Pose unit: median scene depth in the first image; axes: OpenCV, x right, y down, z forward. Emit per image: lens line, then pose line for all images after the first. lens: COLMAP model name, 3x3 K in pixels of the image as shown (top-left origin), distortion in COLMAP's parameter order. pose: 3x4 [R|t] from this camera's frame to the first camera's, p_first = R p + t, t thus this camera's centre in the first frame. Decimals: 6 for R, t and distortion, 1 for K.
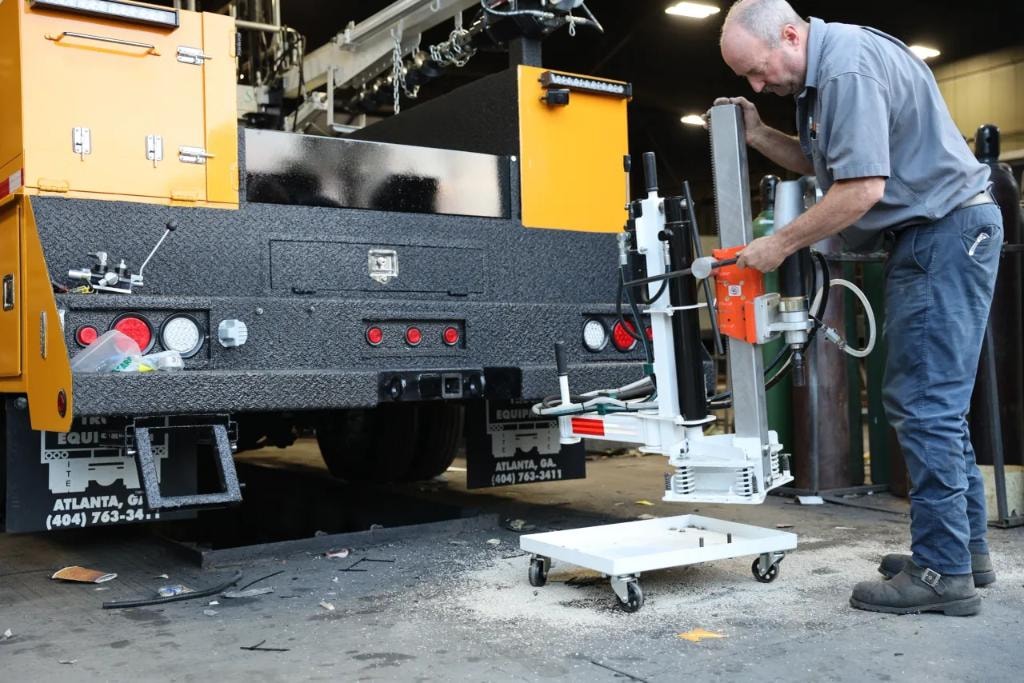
lens RADIAL K [[1123.8, 0, 512.0], [0, 1123.8, 341.5], [0, 0, 1]] dist [0.027698, 0.042402]
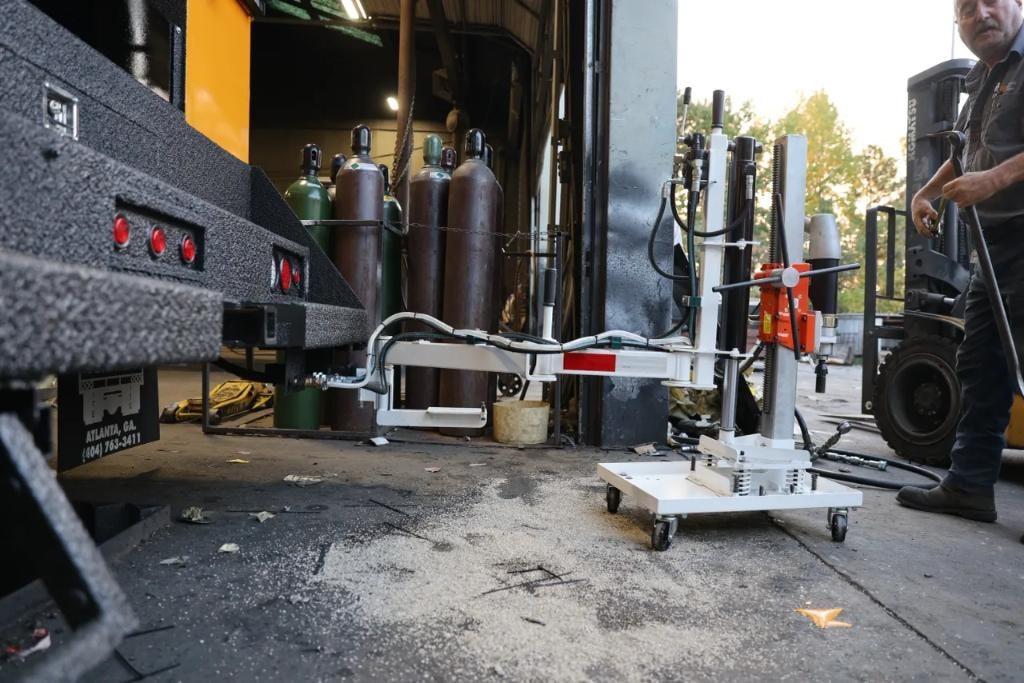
lens RADIAL K [[688.8, 0, 488.2], [0, 688.8, 340.0], [0, 0, 1]] dist [-0.037272, 0.001899]
pose [[0.577798, 0.018868, 0.815961, -0.227002], [-0.047727, 0.998803, 0.010701, 0.028543], [-0.814783, -0.045126, 0.578007, 0.514272]]
